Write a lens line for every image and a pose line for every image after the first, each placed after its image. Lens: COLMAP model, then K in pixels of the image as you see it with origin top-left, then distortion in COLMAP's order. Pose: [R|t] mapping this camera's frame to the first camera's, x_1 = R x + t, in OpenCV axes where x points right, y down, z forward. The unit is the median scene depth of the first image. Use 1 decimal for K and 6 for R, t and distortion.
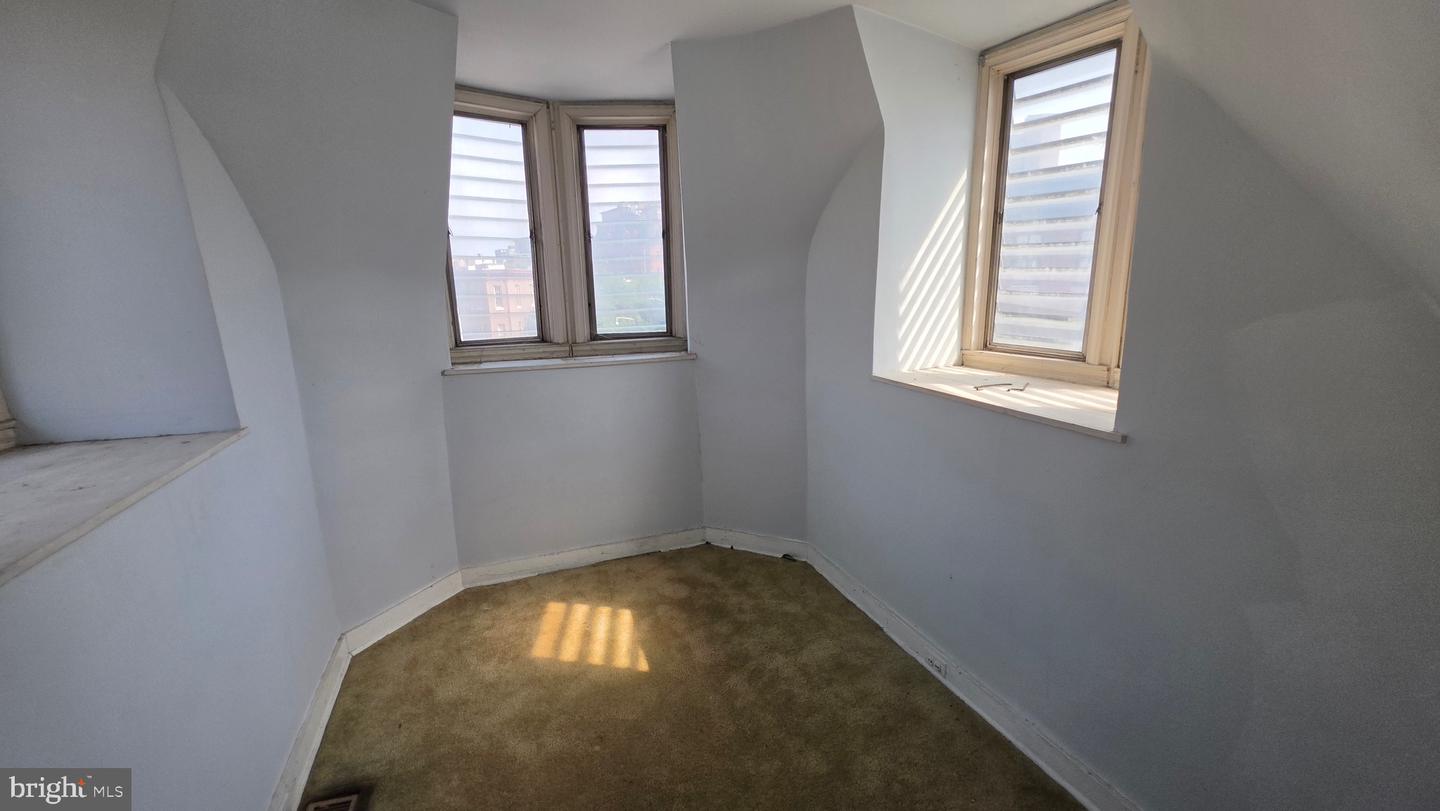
lens RADIAL K [[582.5, 0, 718.1], [0, 582.5, 400.1], [0, 0, 1]] dist [-0.003180, -0.000543]
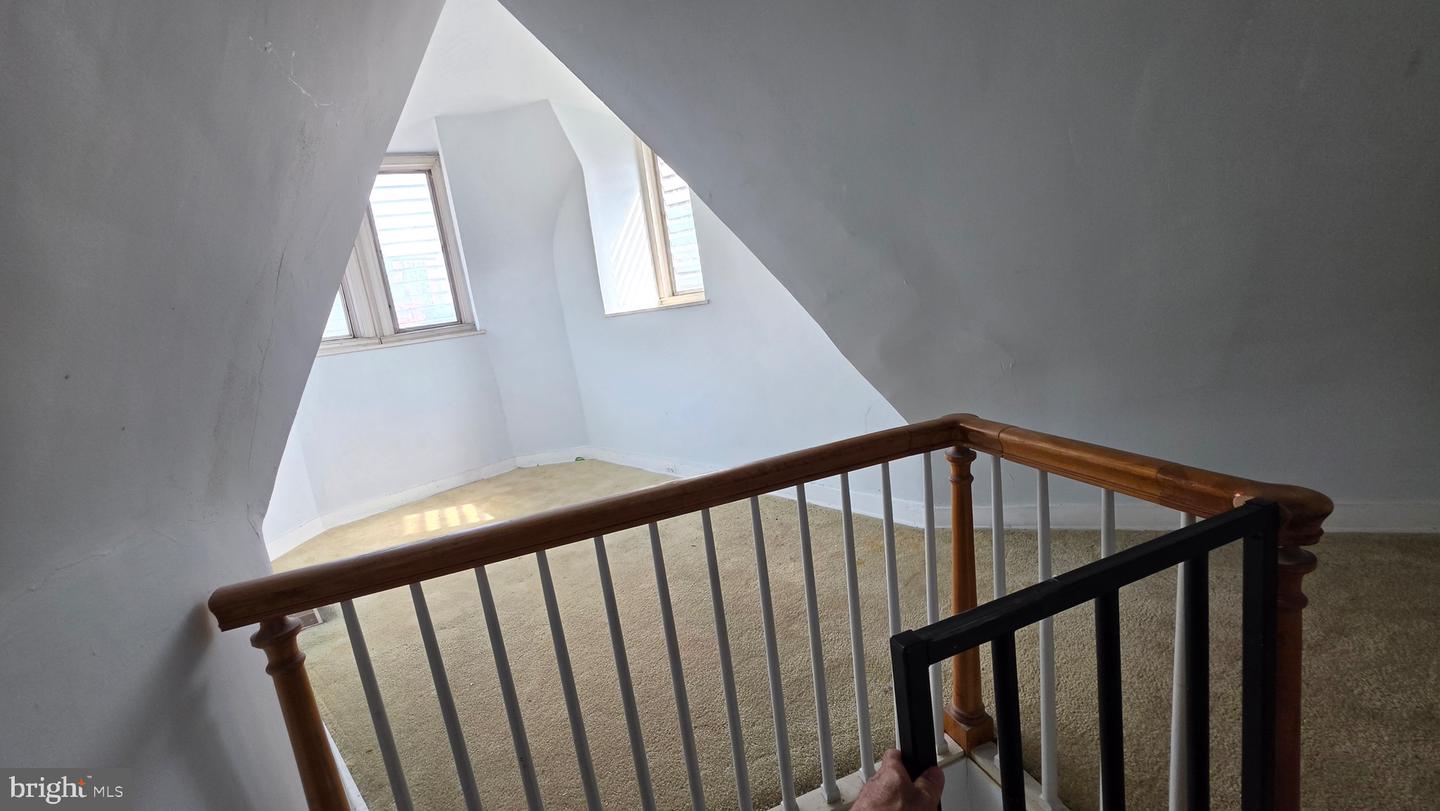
lens RADIAL K [[582.5, 0, 721.8], [0, 582.5, 406.1], [0, 0, 1]] dist [-0.003180, -0.000543]
pose [[0.915259, -0.172878, 0.363888, -0.059913], [0.194016, 0.980751, -0.022053, 0.249015], [-0.353071, 0.090784, 0.931182, -0.491452]]
